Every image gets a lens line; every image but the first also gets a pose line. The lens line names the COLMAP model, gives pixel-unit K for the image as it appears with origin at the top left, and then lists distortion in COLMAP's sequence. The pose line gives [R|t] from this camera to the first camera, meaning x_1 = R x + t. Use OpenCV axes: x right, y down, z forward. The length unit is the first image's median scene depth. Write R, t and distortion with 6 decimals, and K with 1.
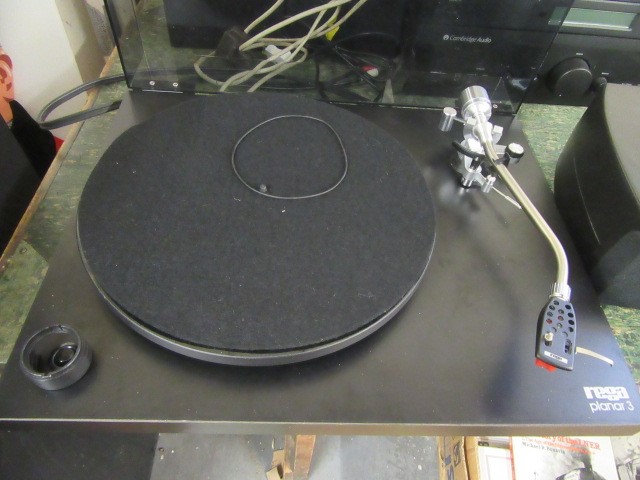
lens RADIAL K [[474.0, 0, 320.2], [0, 474.0, 240.4], [0, 0, 1]] dist [-0.025962, -0.001813]
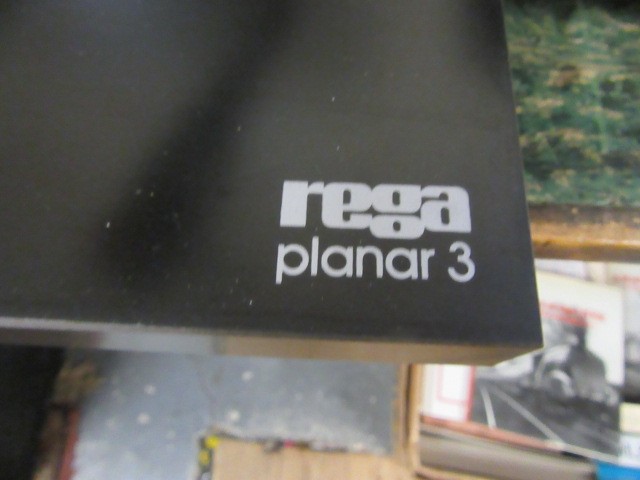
lens RADIAL K [[474.0, 0, 320.0], [0, 474.0, 239.1], [0, 0, 1]] dist [-0.025962, -0.001813]
pose [[0.993513, 0.027546, -0.110333, 0.610386], [0.006932, 0.953744, 0.300541, 0.268030], [0.113508, -0.299356, 0.947366, 0.761328]]
